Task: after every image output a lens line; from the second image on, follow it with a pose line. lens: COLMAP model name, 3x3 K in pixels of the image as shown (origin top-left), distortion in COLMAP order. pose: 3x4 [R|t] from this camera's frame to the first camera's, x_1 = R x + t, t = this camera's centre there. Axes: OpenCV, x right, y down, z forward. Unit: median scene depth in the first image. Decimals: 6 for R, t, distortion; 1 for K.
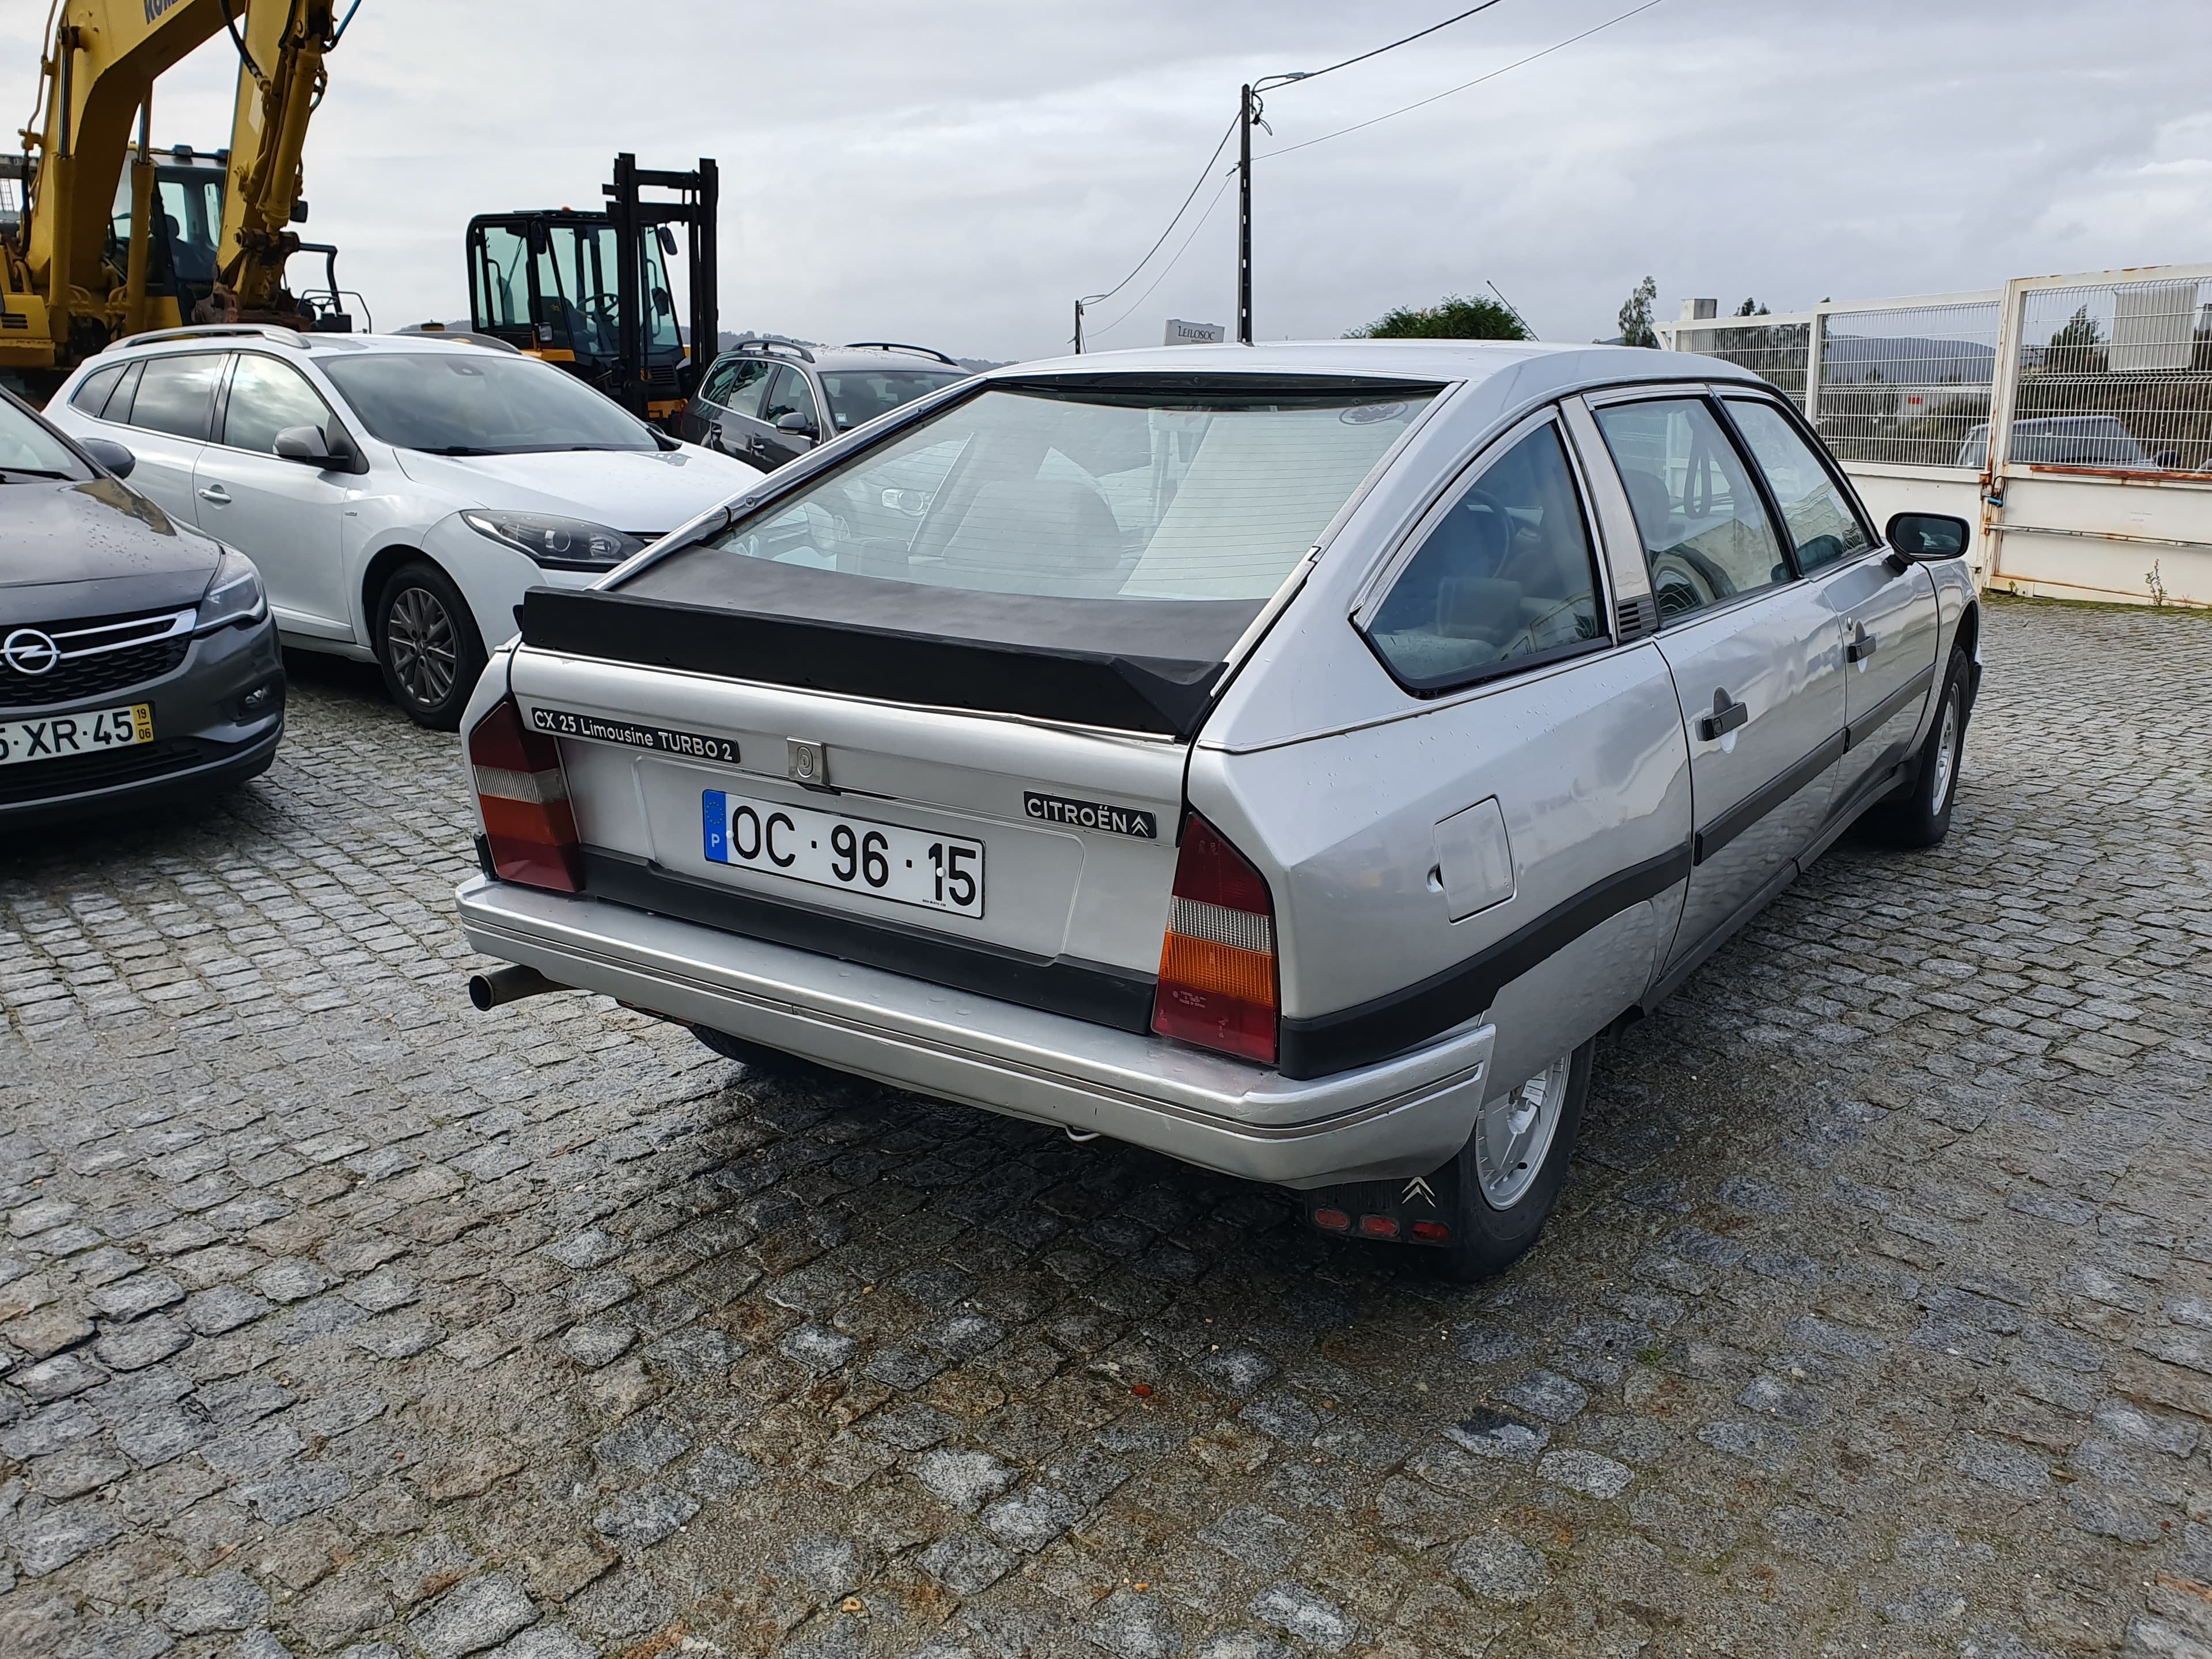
lens RADIAL K [[1750.2, 0, 1066.3], [0, 1750.2, 836.0], [0, 0, 1]] dist [0.006297, 0.006693]
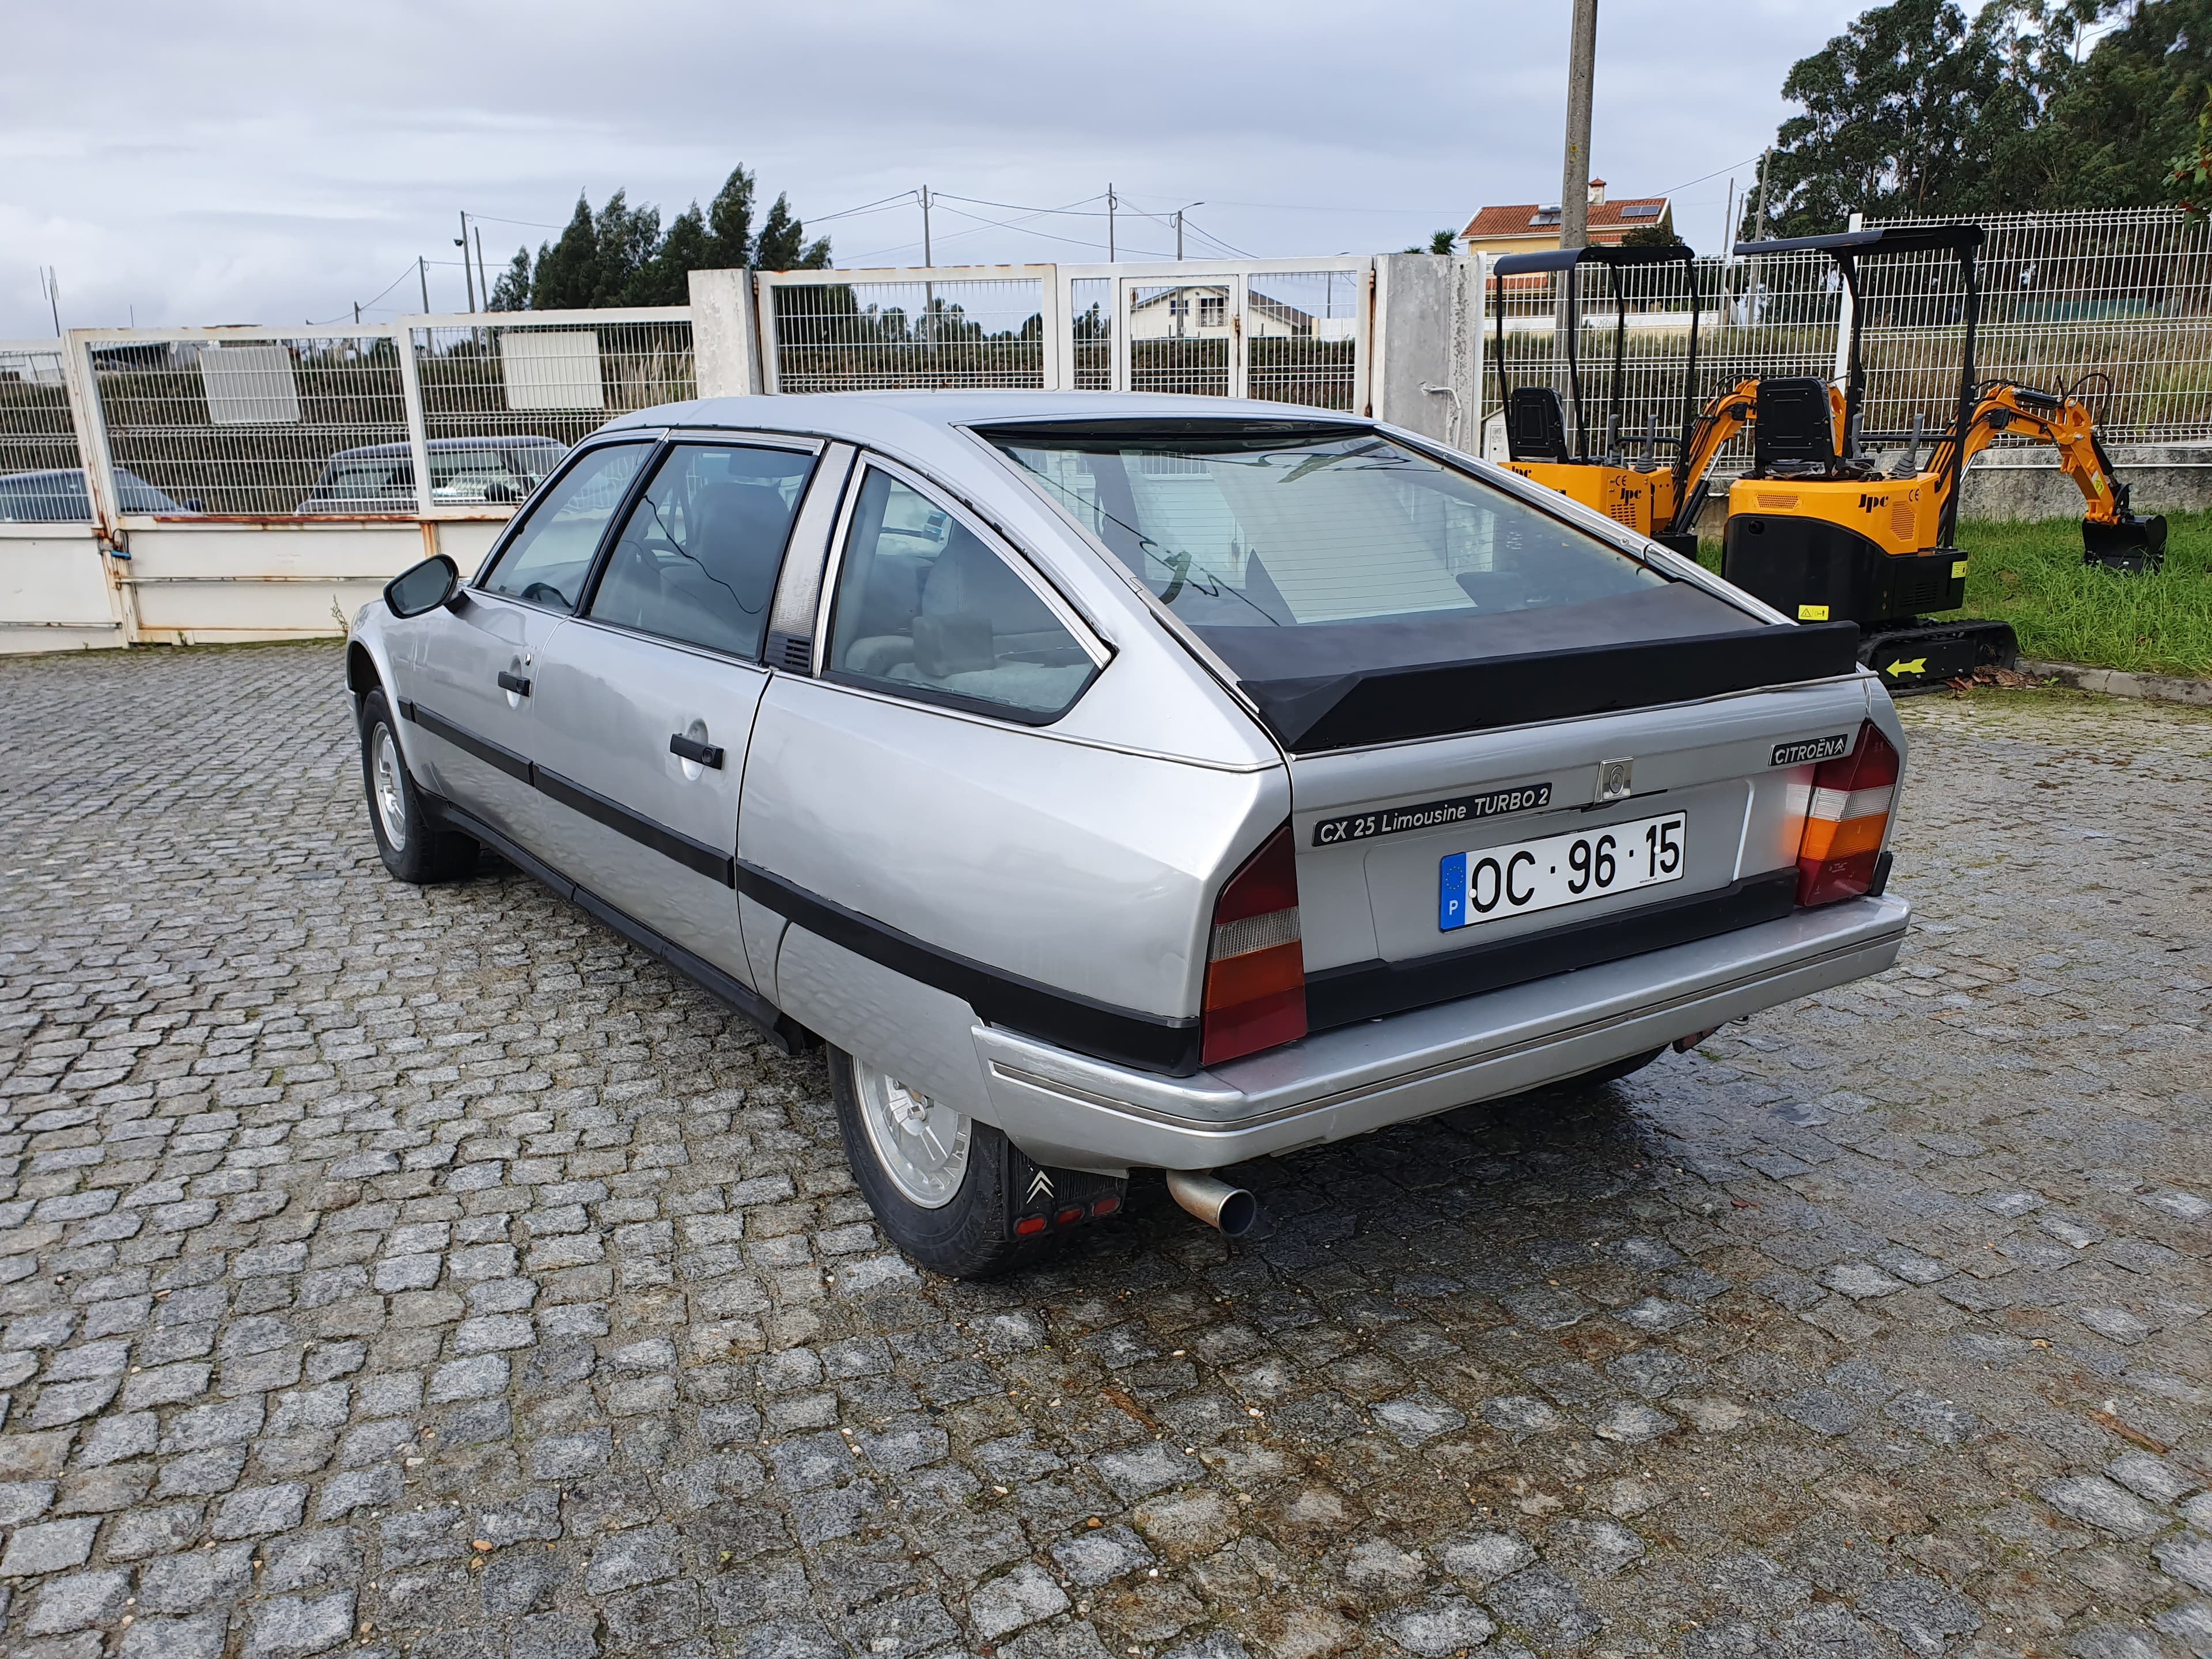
lens RADIAL K [[1714.7, 0, 1134.4], [0, 1714.7, 904.1], [0, 0, 1]] dist [0.015078, 0.002047]
pose [[0.350365, -0.255371, 0.901127, -1.117585], [0.244425, 0.953703, 0.175236, -0.207710], [-0.904157, 0.158862, 0.396563, 0.812154]]
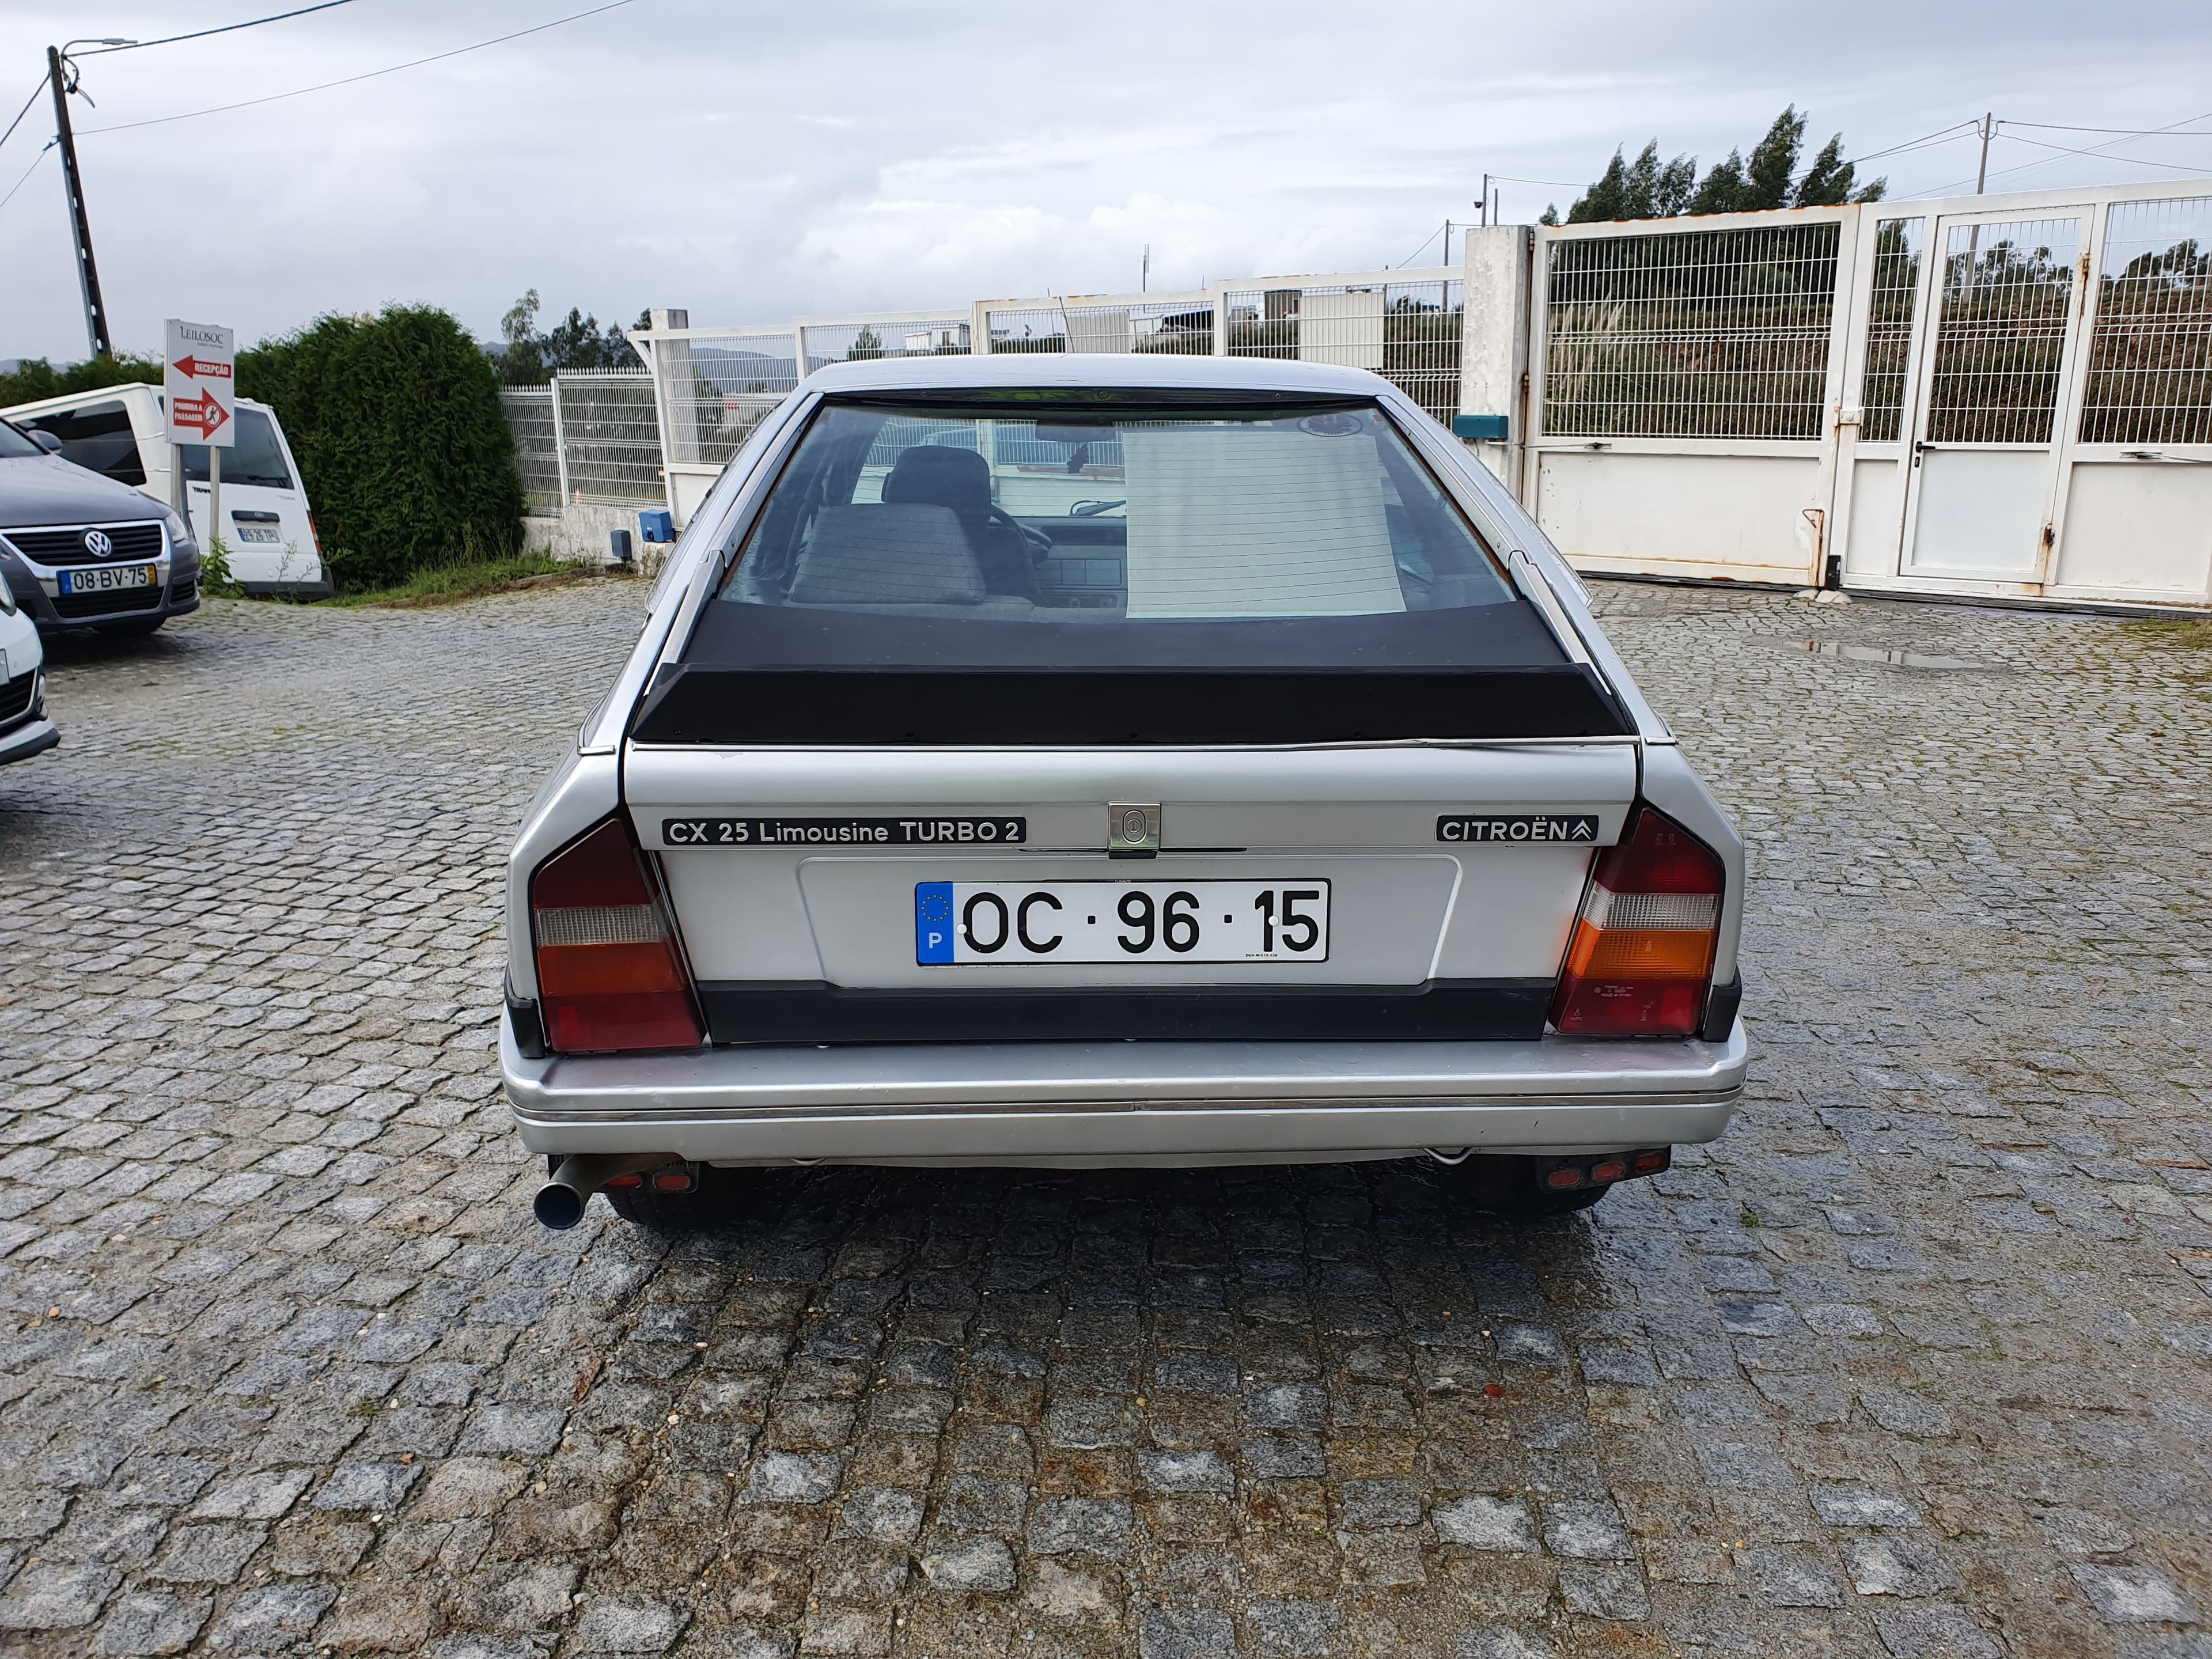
lens RADIAL K [[1749.8, 0, 1064.7], [0, 1749.8, 816.9], [0, 0, 1]] dist [0.015919, -0.006125]
pose [[0.799317, -0.145911, 0.582925, -0.652757], [0.153895, 0.987426, 0.036137, -0.079598], [-0.580868, 0.060824, 0.811722, 0.279942]]
